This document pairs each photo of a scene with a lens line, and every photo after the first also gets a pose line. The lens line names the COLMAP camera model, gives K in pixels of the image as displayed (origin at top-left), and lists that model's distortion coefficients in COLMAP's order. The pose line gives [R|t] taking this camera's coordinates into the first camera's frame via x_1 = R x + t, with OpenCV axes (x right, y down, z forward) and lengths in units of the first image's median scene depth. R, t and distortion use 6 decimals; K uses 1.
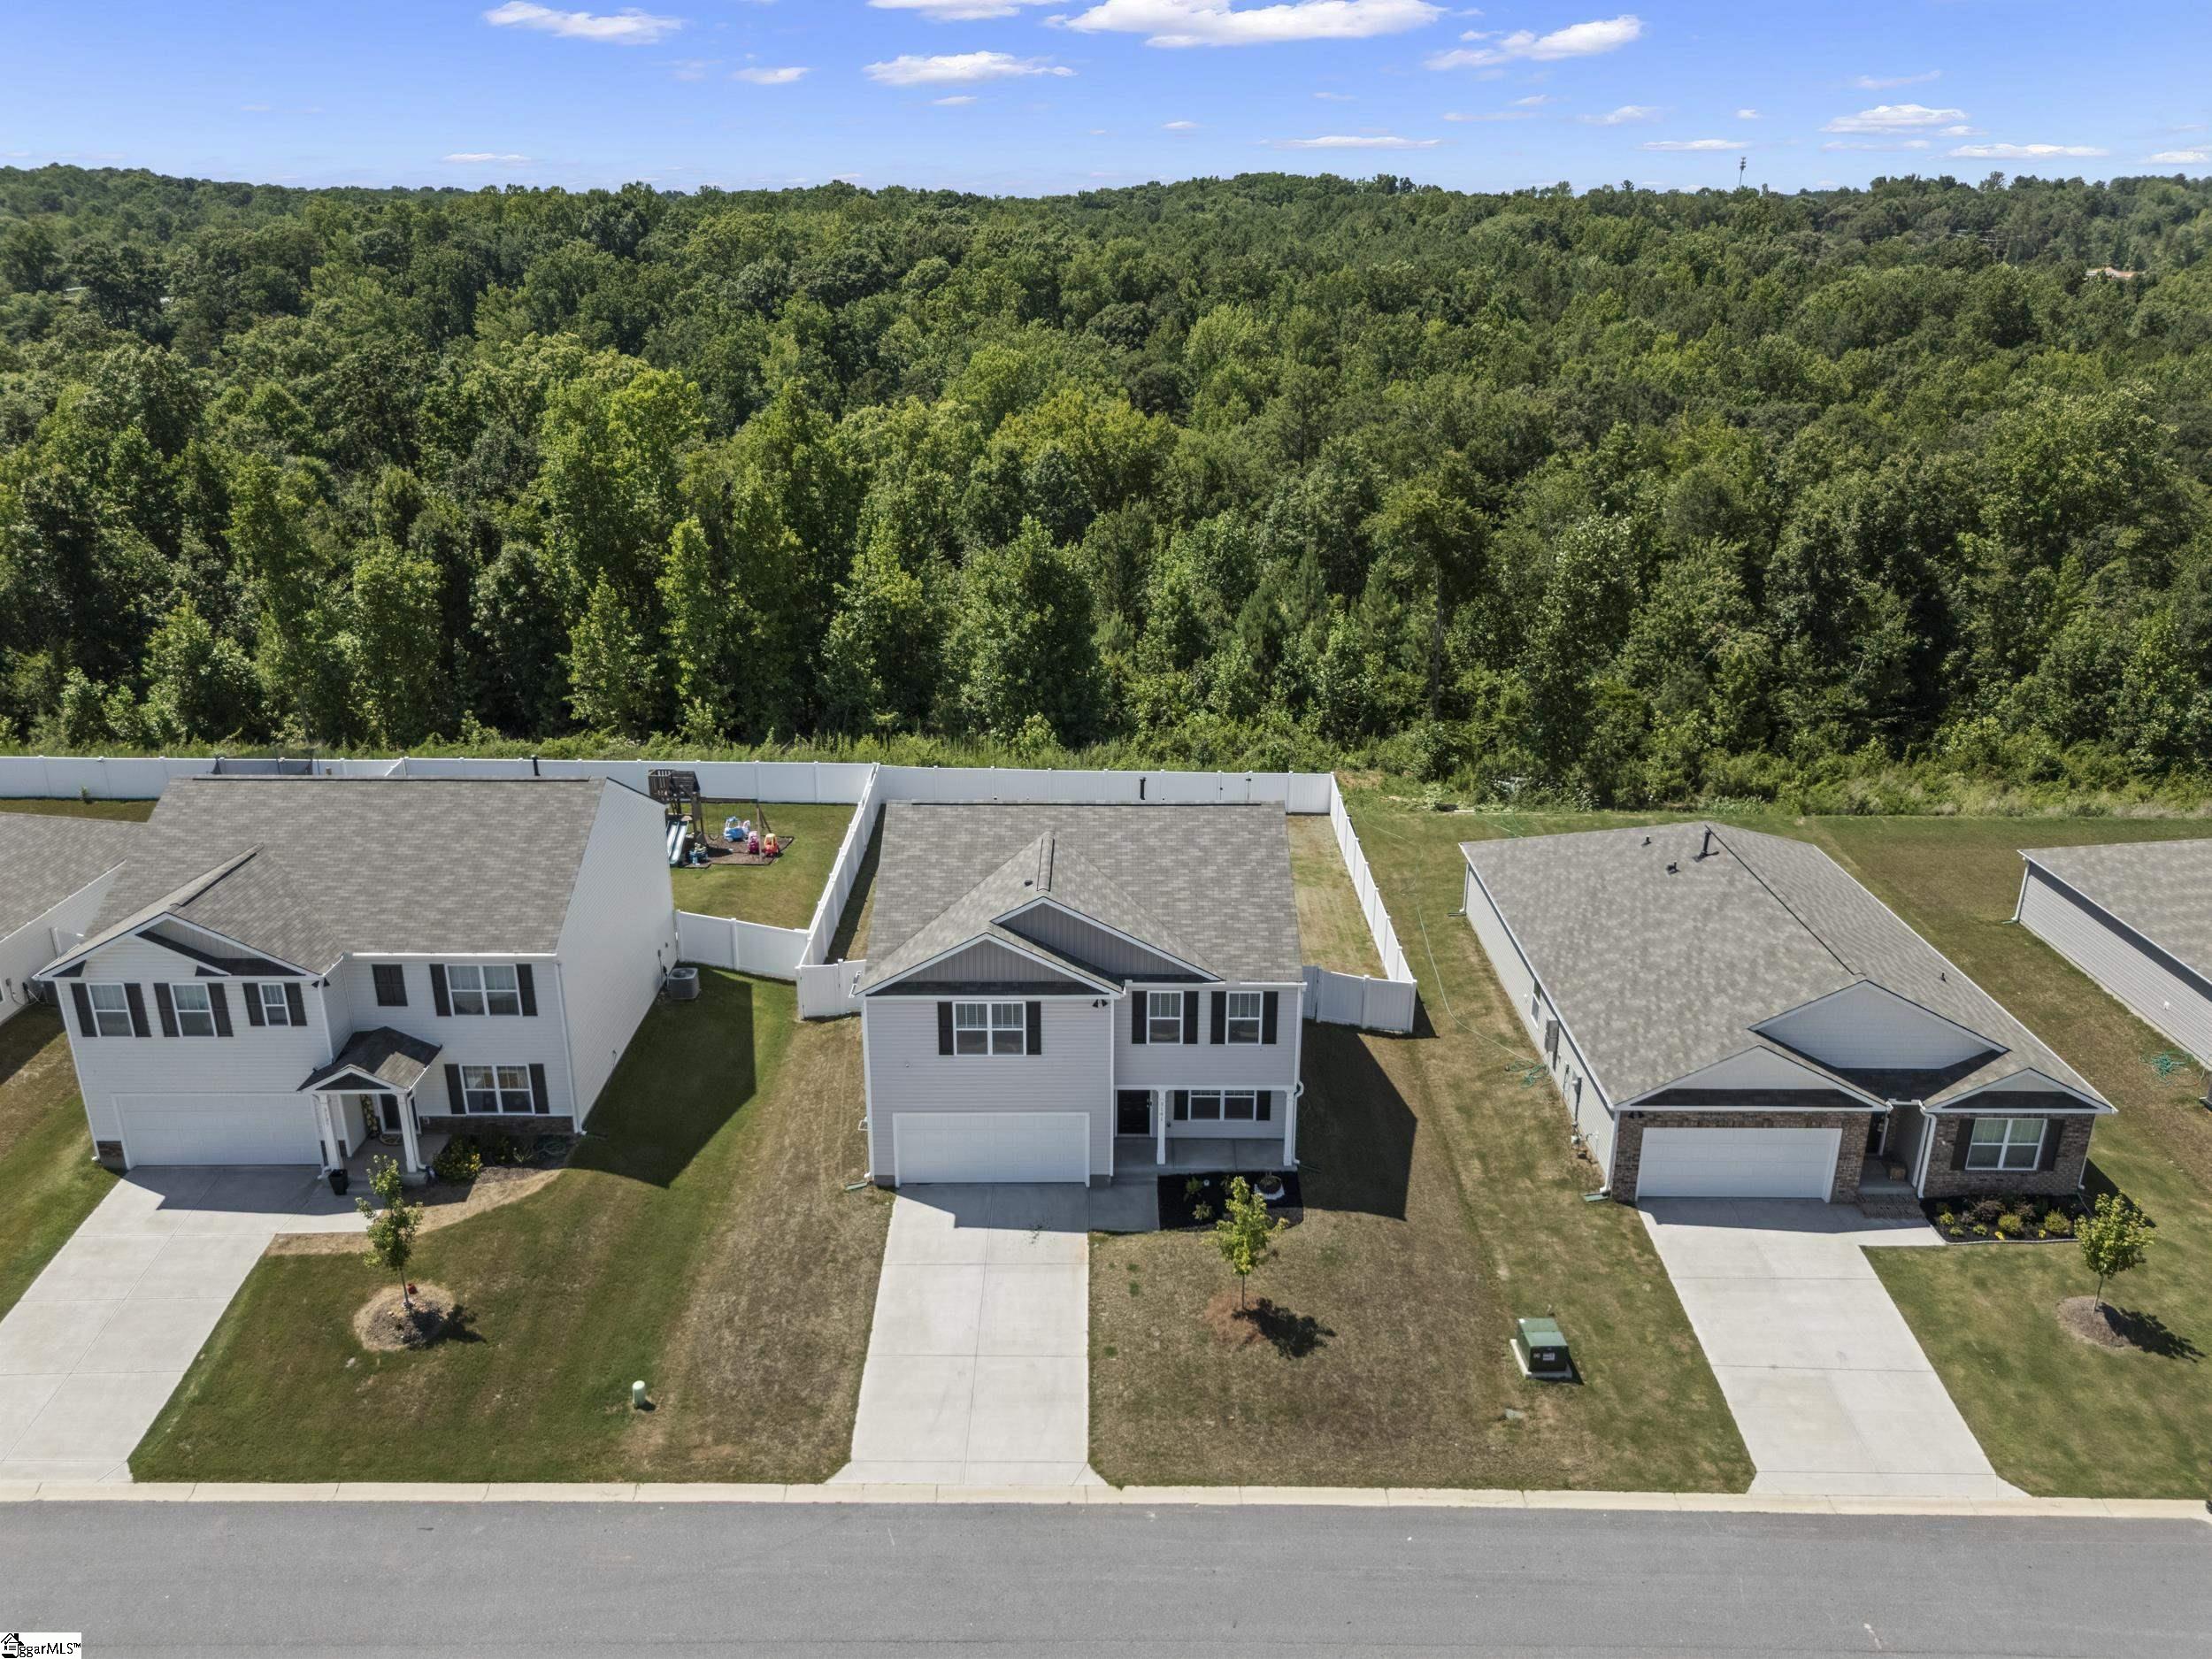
lens RADIAL K [[1619.8, 0, 1106.0], [0, 1619.8, 829.5], [0, 0, 1]] dist [0.062962, -0.062121]
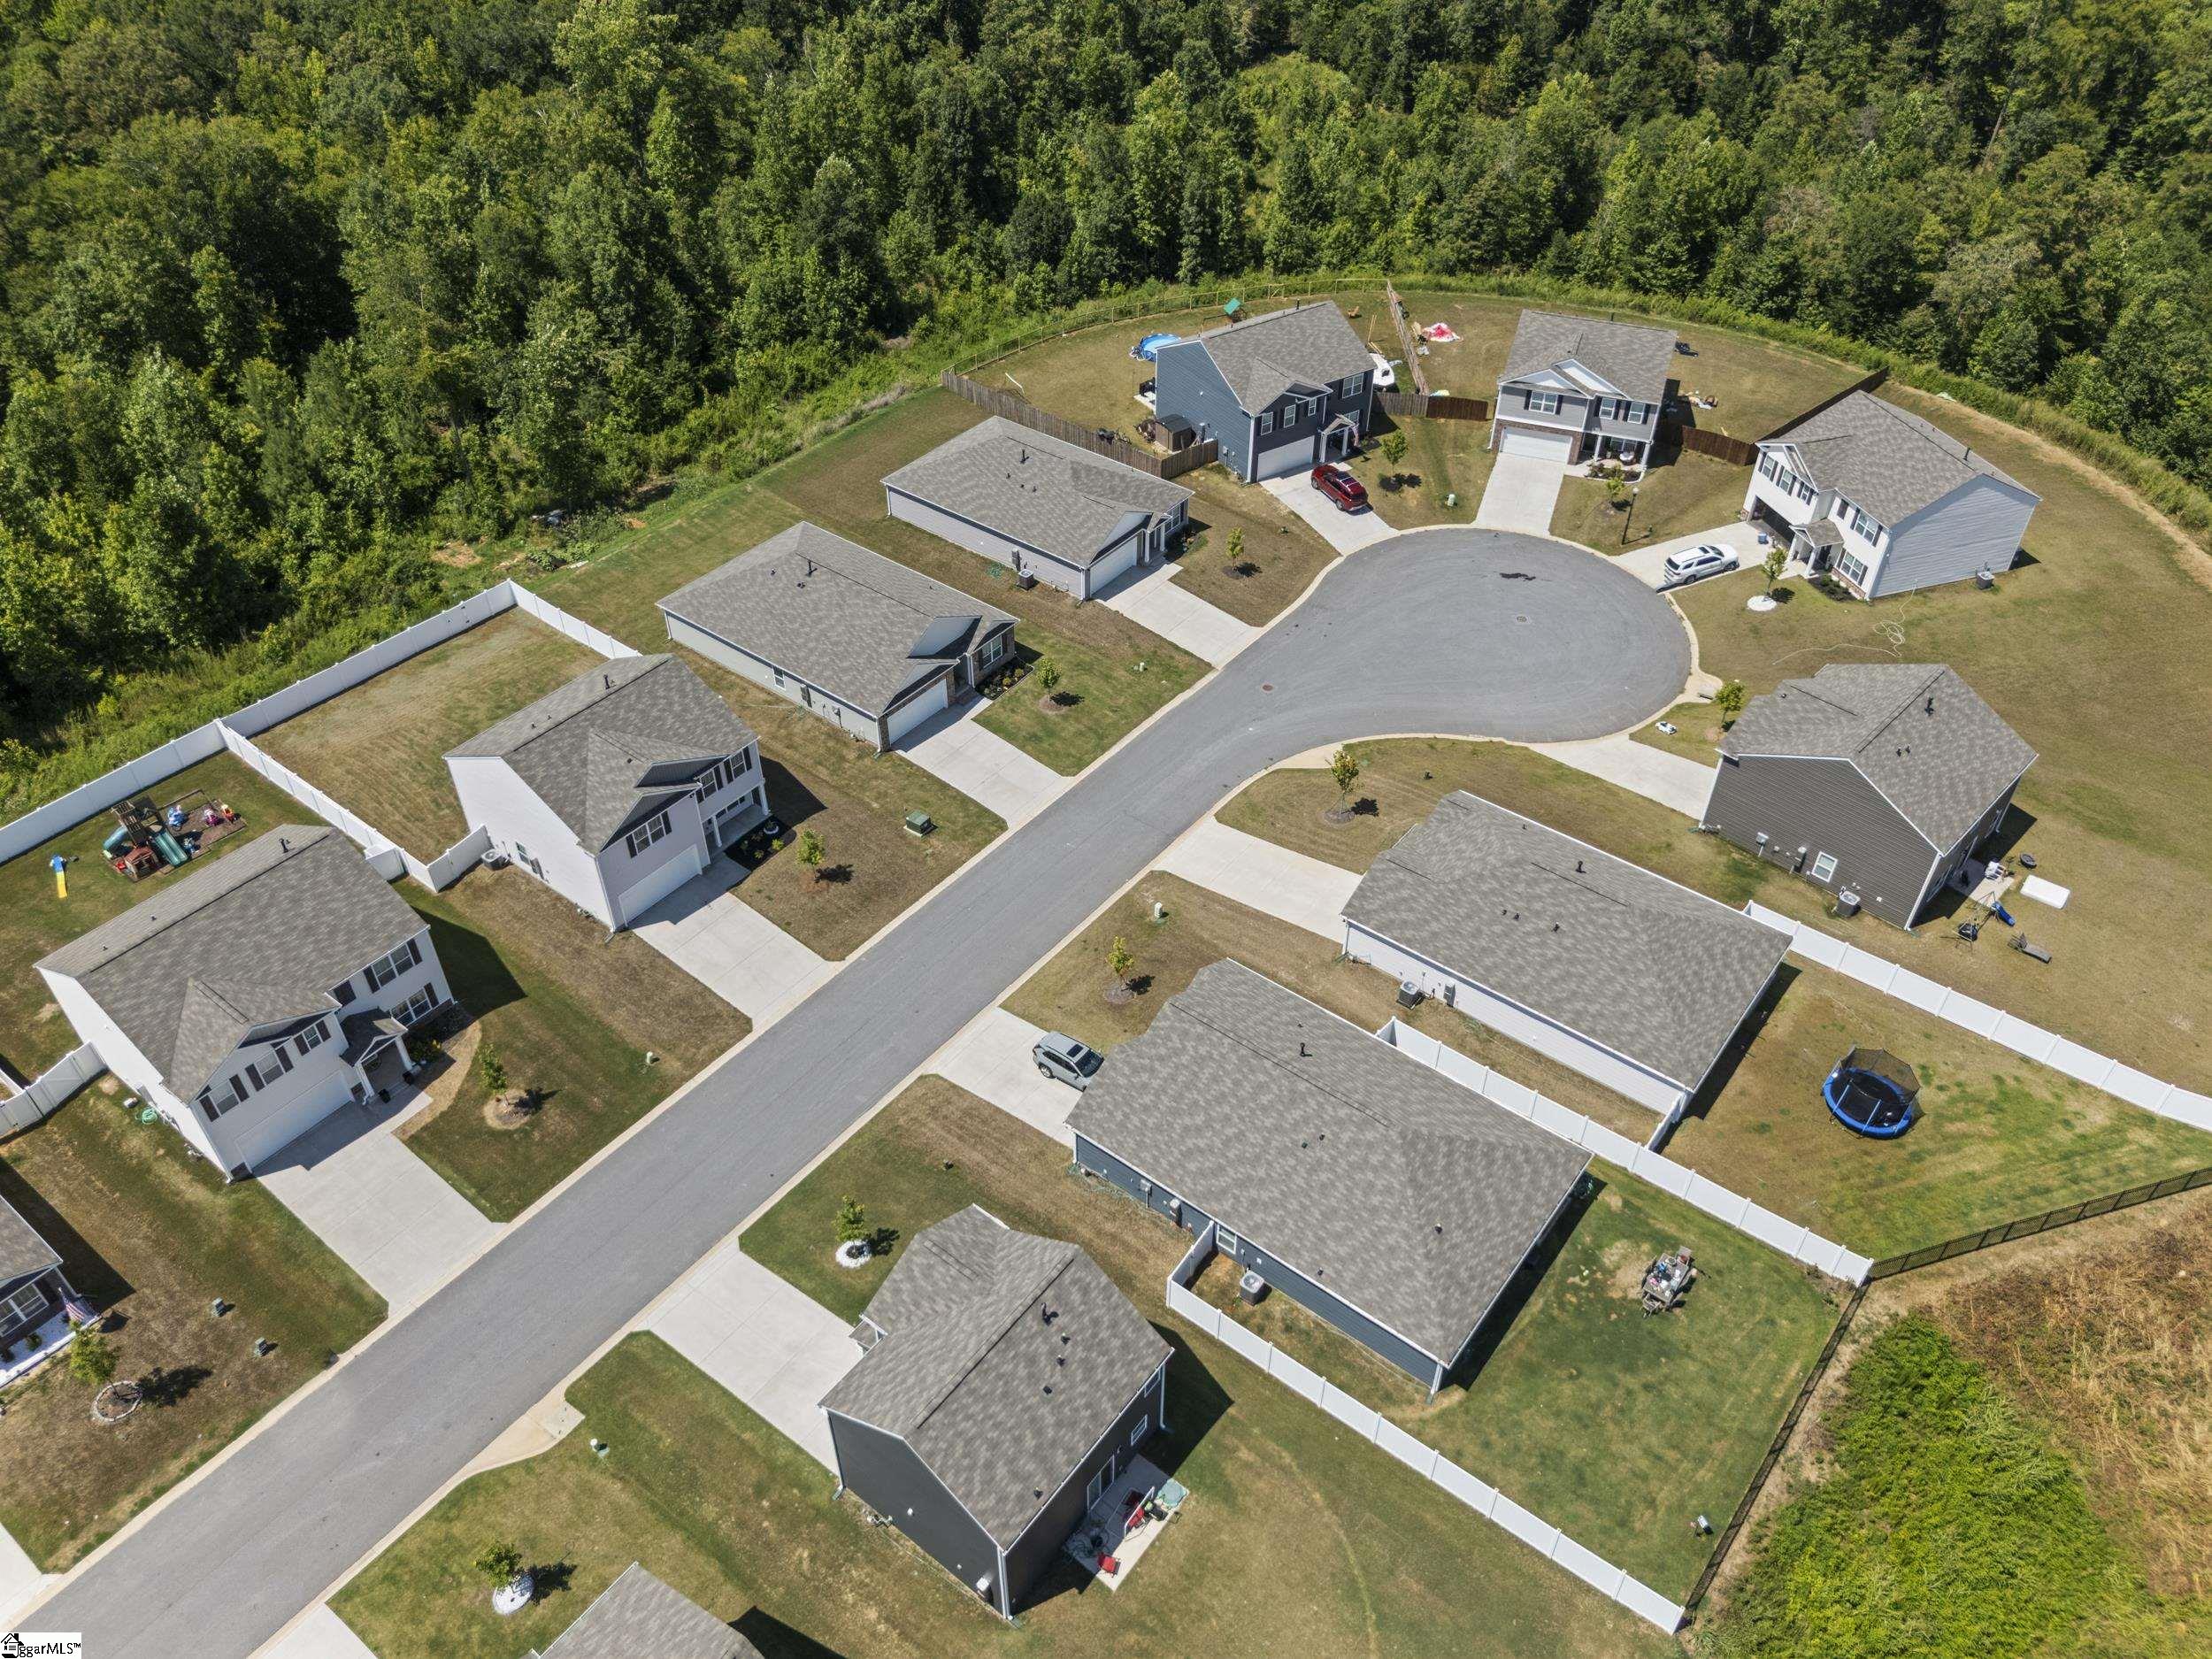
lens RADIAL K [[1619.8, 0, 1106.0], [0, 1619.8, 829.5], [0, 0, 1]] dist [0.062962, -0.062121]
pose [[0.613615, -0.519398, 0.594729, -0.907641], [0.276671, 0.846877, 0.454151, -0.628962], [-0.739547, -0.114129, 0.663358, -0.731082]]
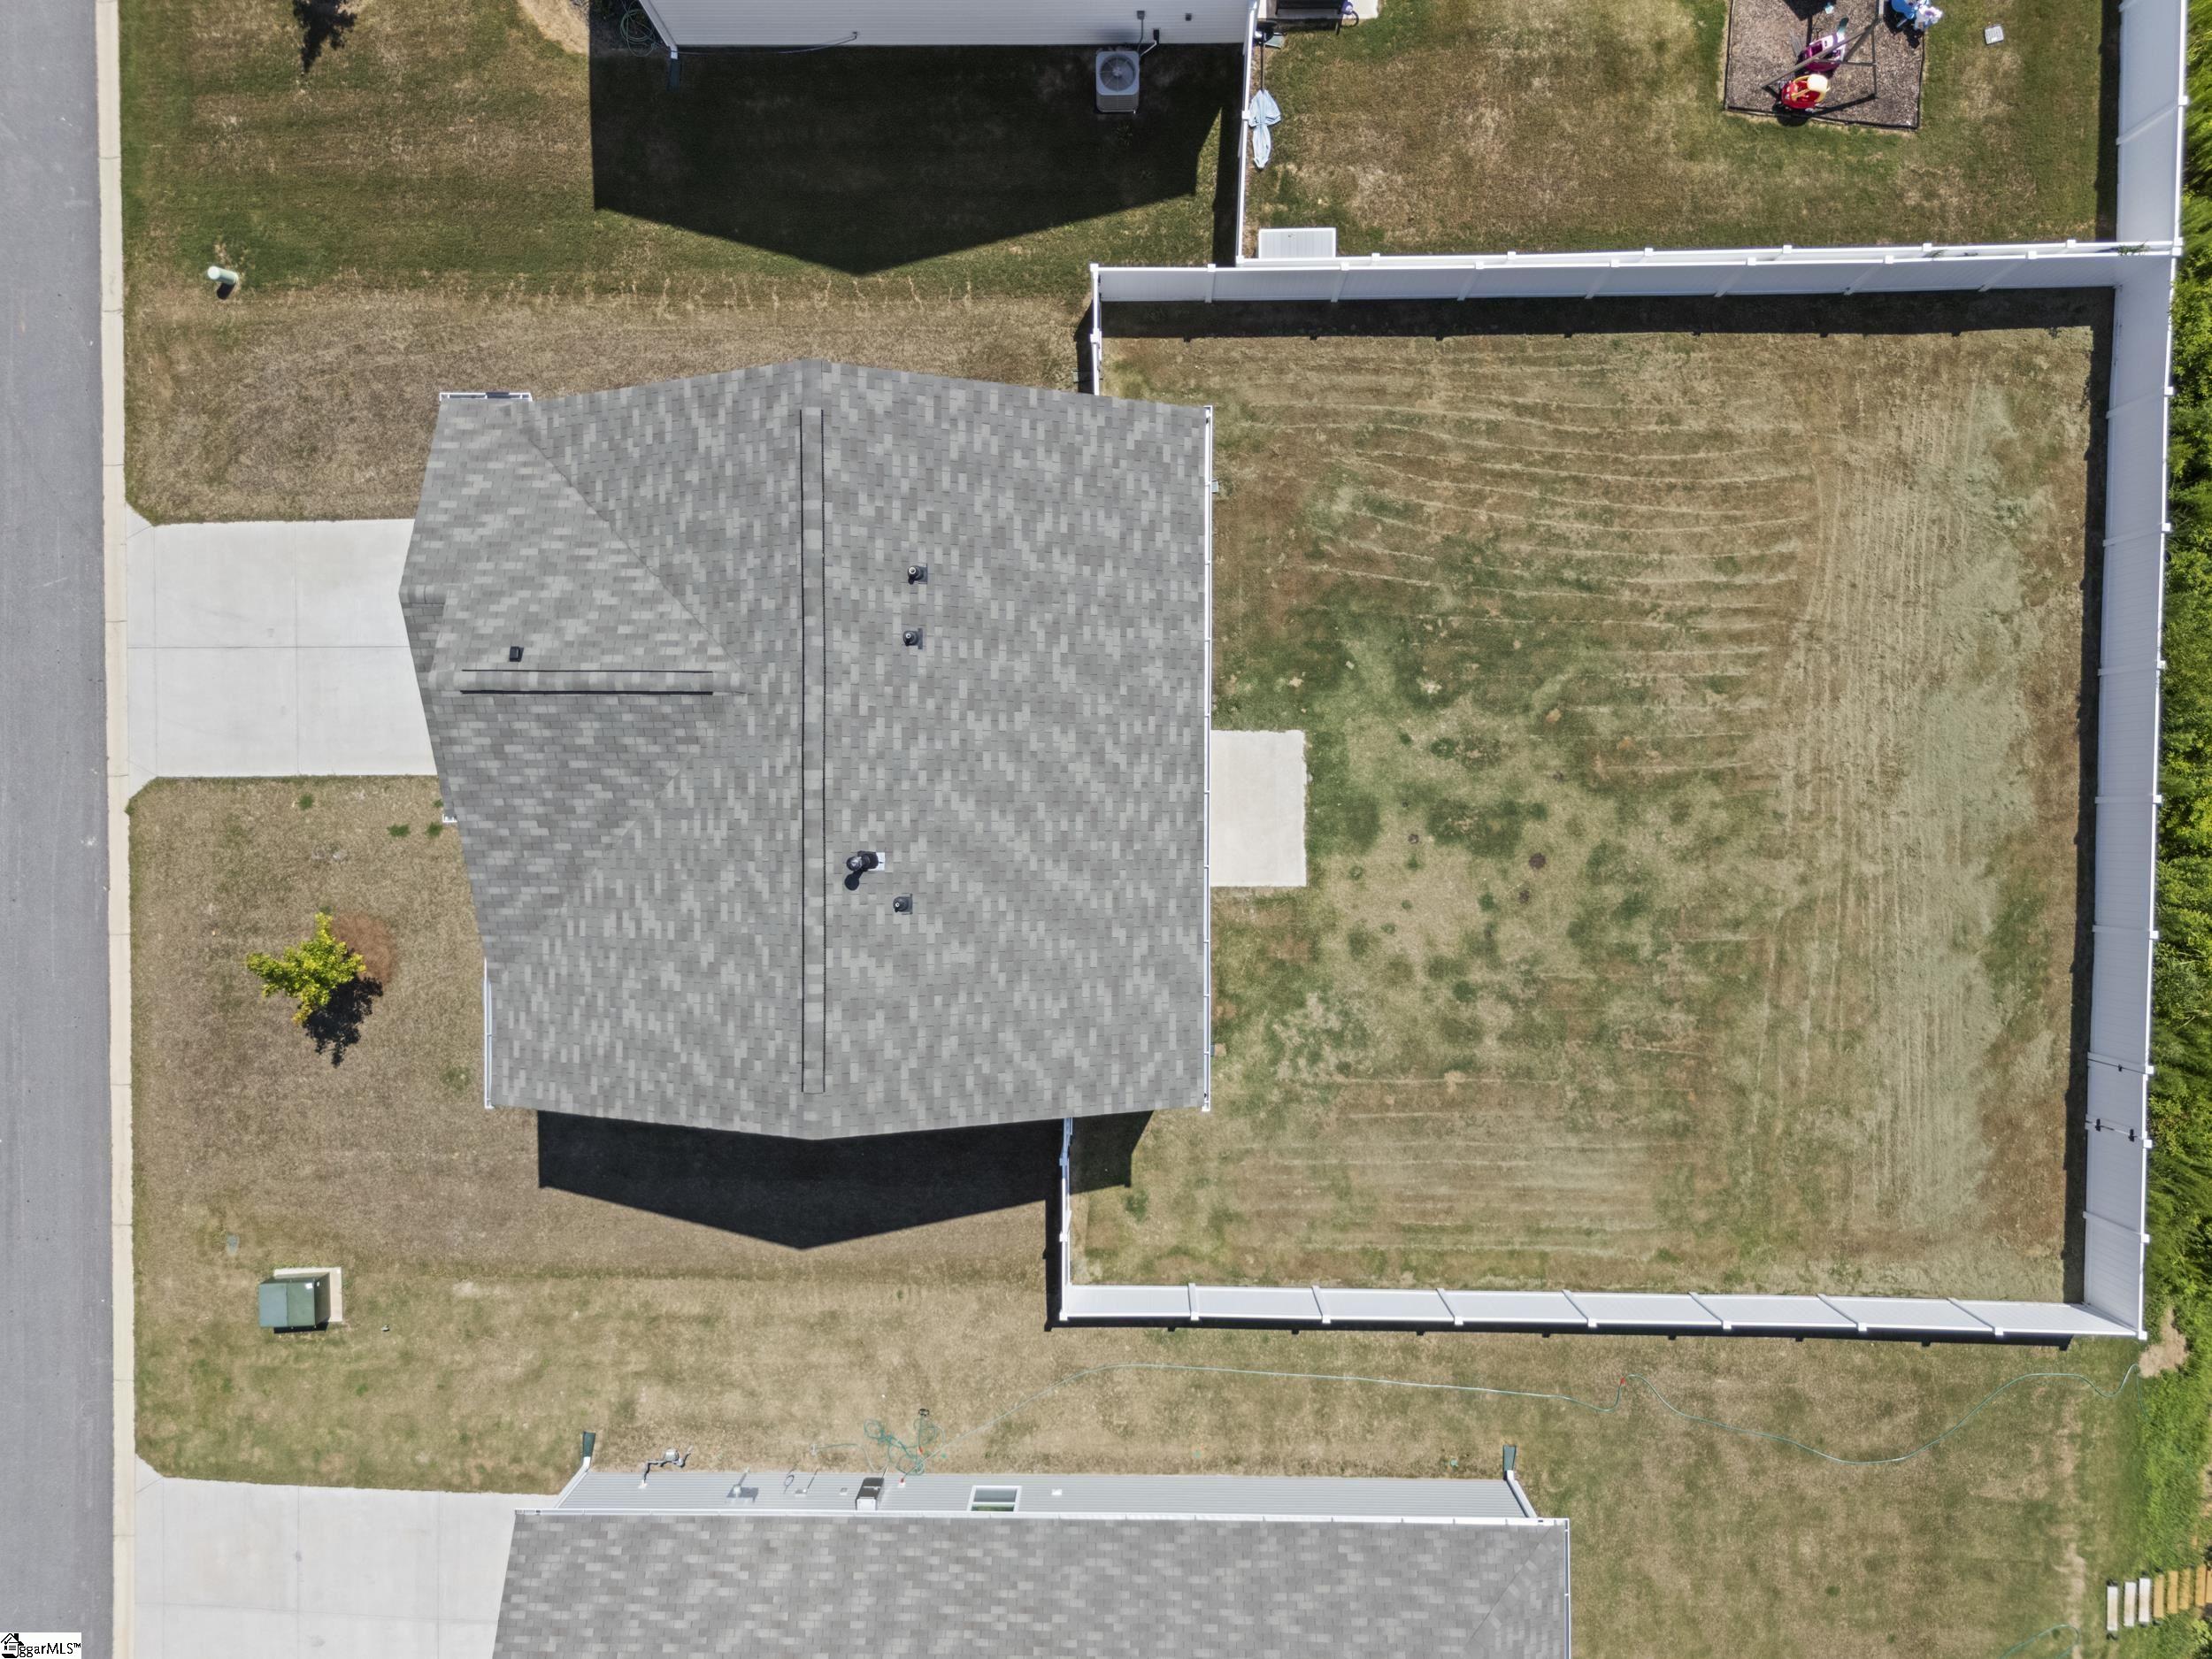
lens RADIAL K [[1619.8, 0, 1106.0], [0, 1619.8, 829.5], [0, 0, 1]] dist [0.062962, -0.062121]
pose [[-0.003301, 0.999989, 0.003244, 0.012177], [-0.338424, -0.004170, 0.940984, -0.586961], [0.940988, 0.002009, 0.338434, 1.008078]]
